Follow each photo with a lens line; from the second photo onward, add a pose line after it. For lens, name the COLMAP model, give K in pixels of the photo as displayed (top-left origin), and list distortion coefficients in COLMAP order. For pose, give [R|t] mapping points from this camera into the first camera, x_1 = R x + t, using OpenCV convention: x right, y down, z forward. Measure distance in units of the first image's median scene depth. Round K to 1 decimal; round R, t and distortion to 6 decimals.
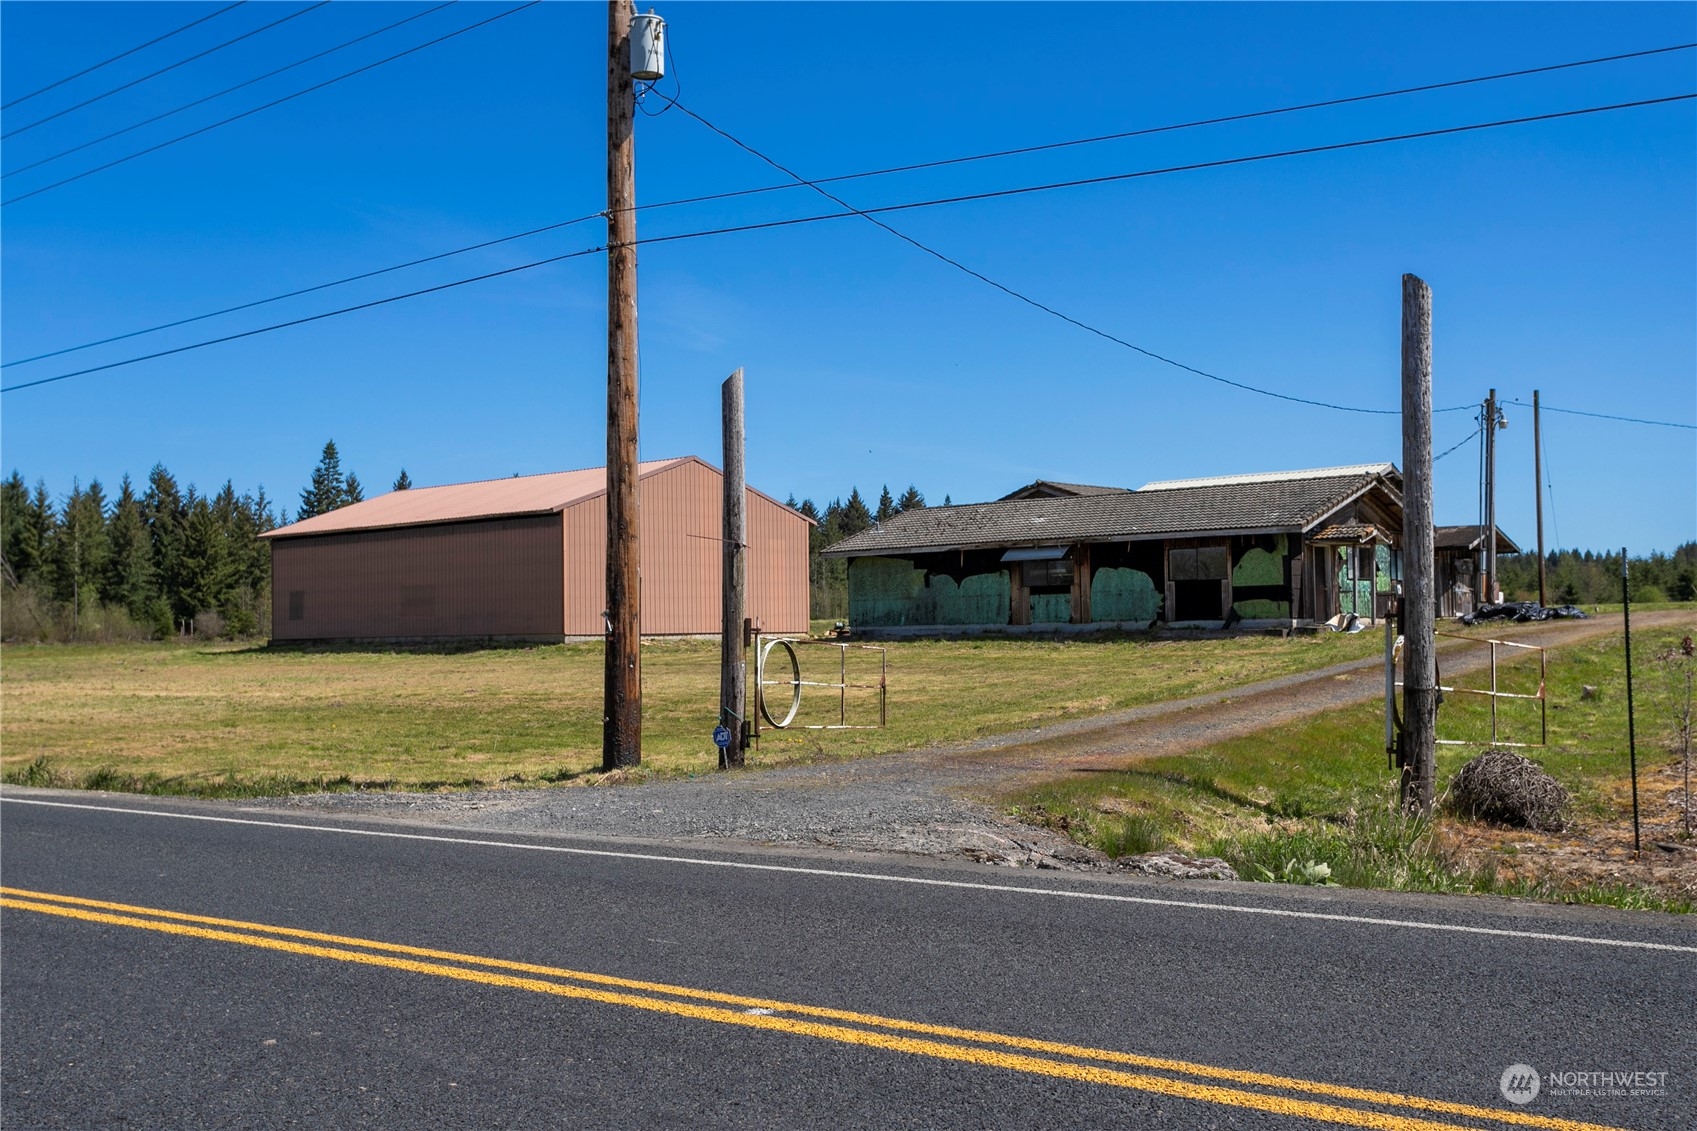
lens RADIAL K [[1736.7, 0, 847.0], [0, 1736.7, 521.8], [0, 0, 1]] dist [0.011347, 0.000000]
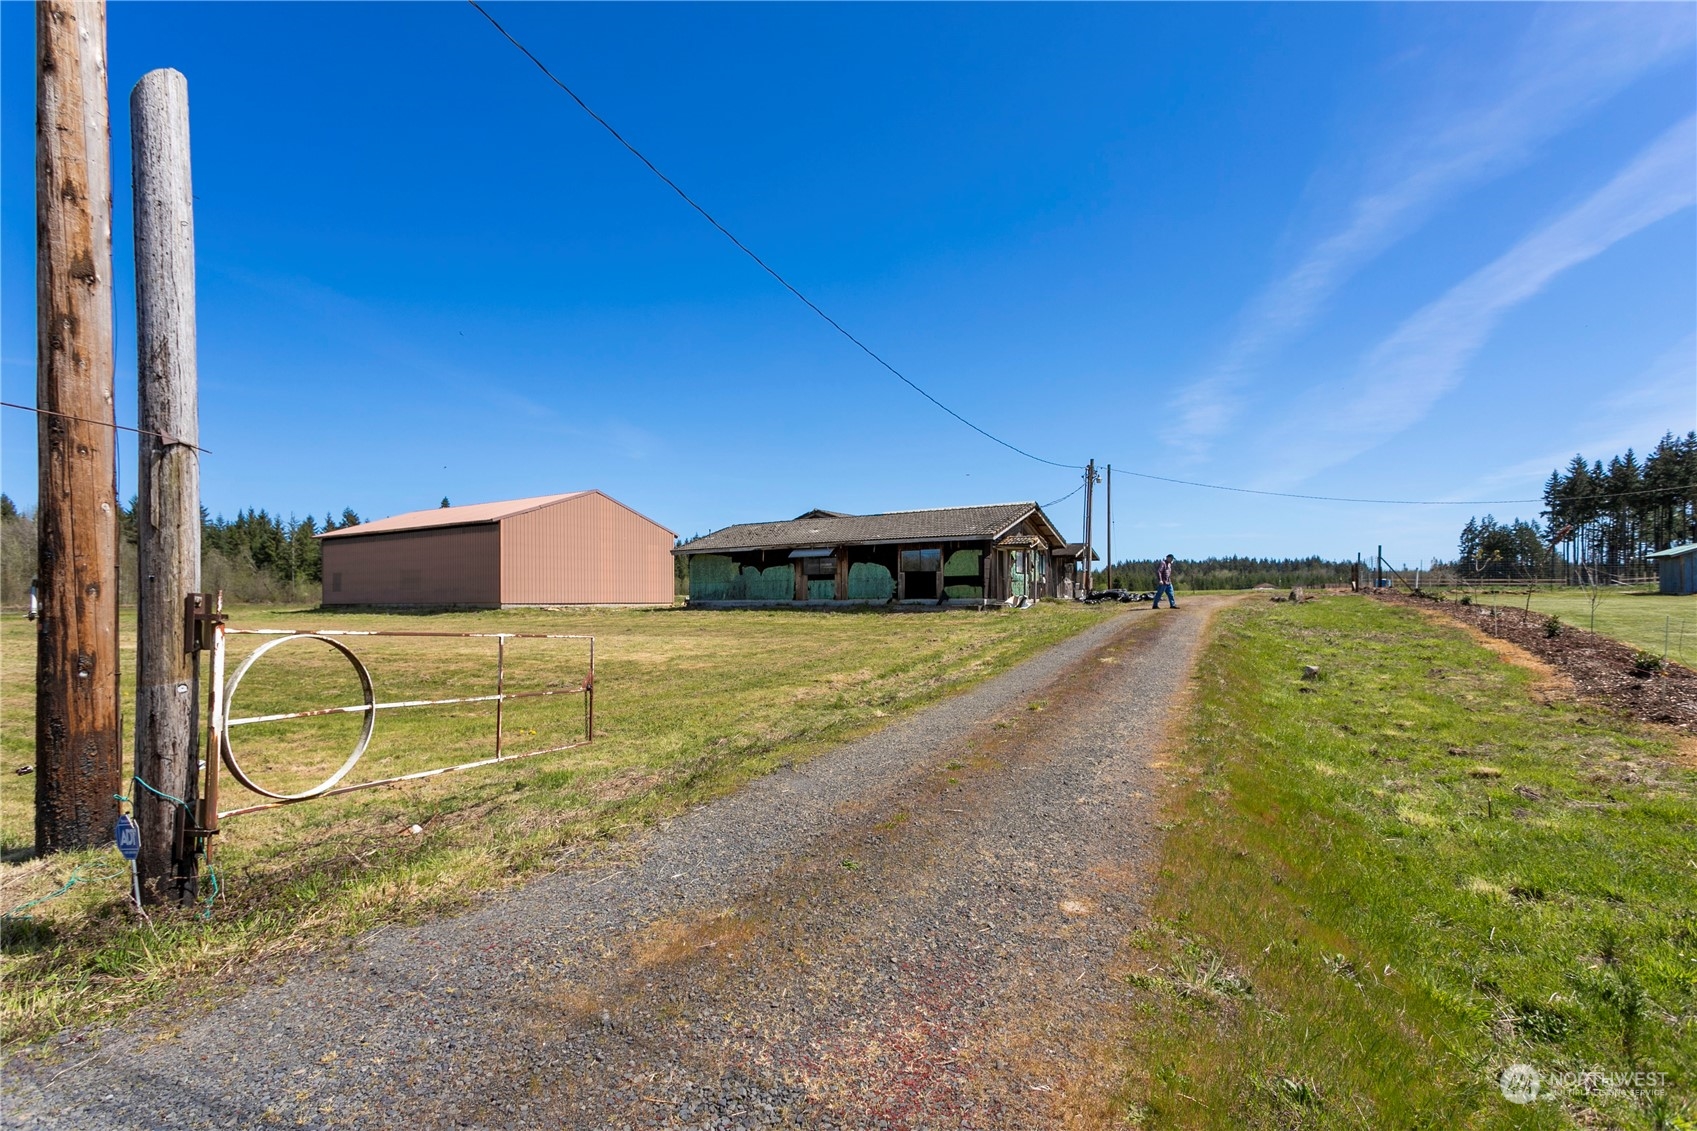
lens RADIAL K [[811.1, 0, 853.0], [0, 811.1, 595.8], [0, 0, 1]] dist [0.004308, 0.004469]
pose [[0.988200, 0.011479, 0.152737, 0.038250], [-0.020051, 0.998302, 0.054700, 0.016616], [-0.151850, -0.057117, 0.986752, 0.311202]]
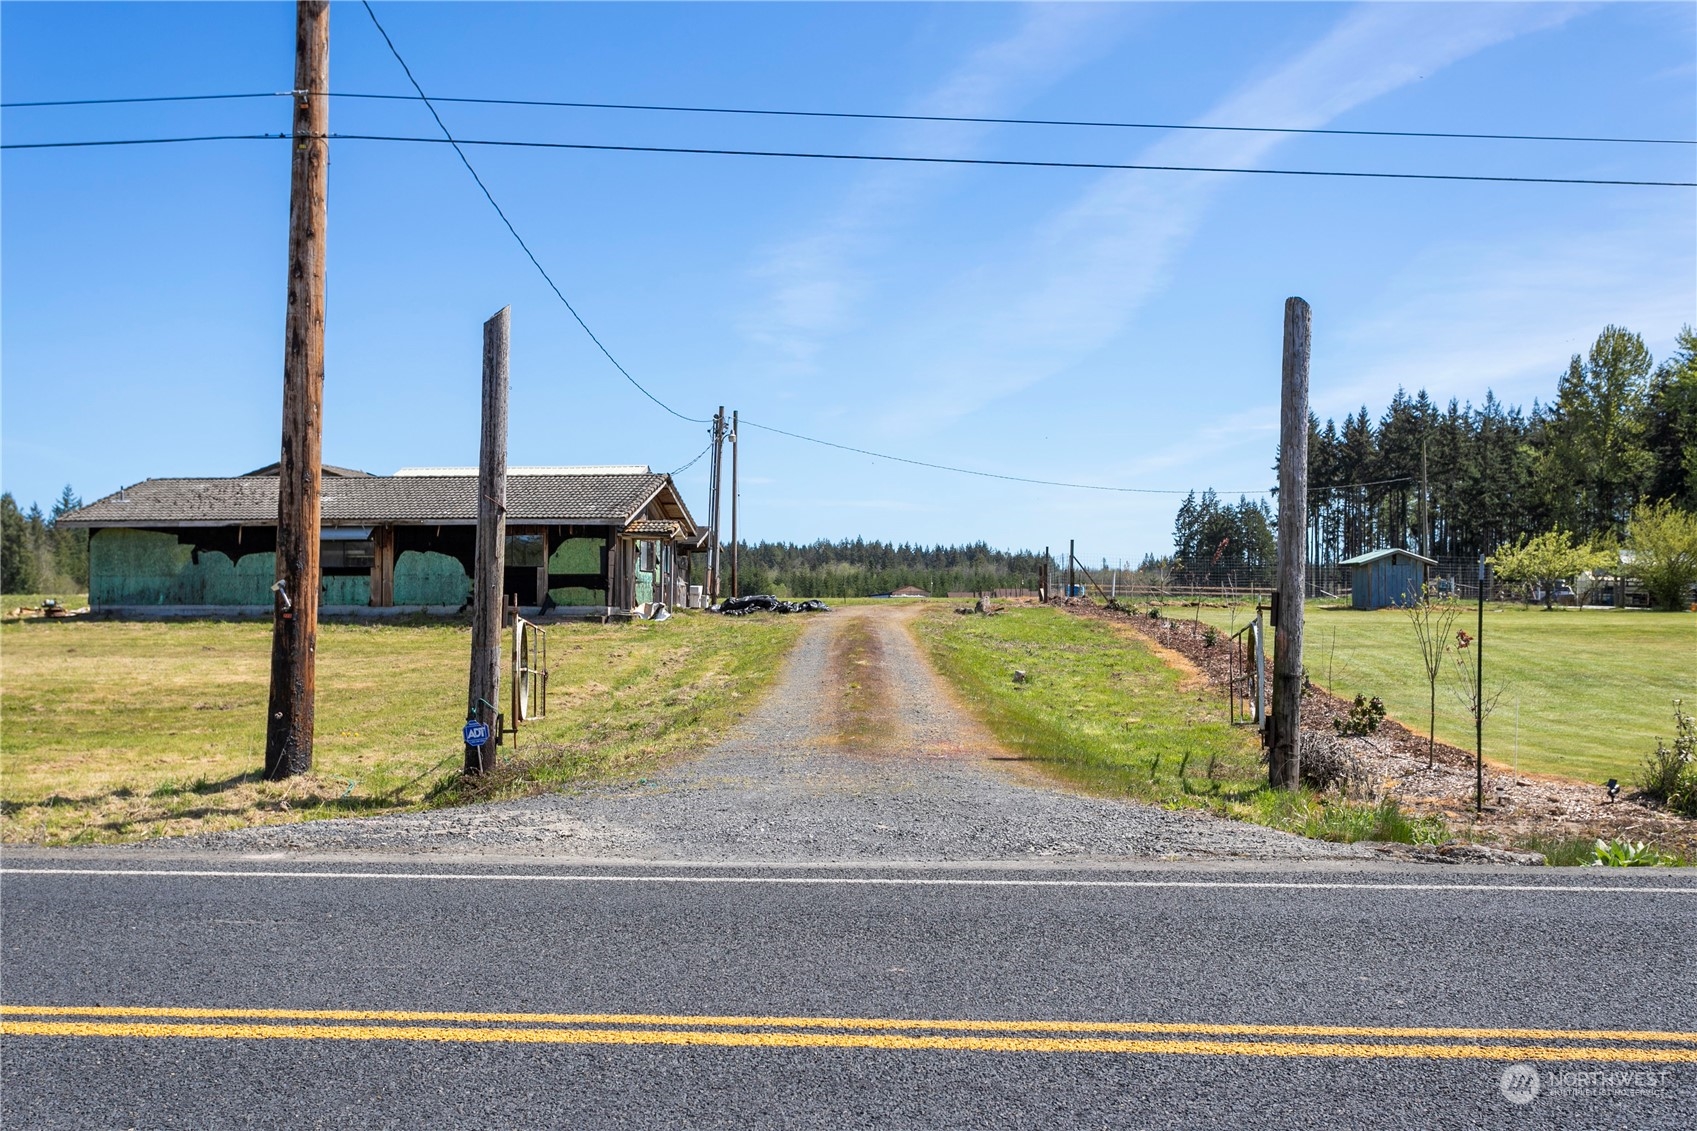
lens RADIAL K [[1602.1, 0, 870.6], [0, 1602.1, 575.8], [0, 0, 1]] dist [-0.025702, 0.000000]
pose [[0.822810, 0.030906, 0.567476, -0.150805], [-0.051542, 0.998463, 0.020354, 0.008502], [-0.565974, -0.045996, 0.823139, 0.101204]]
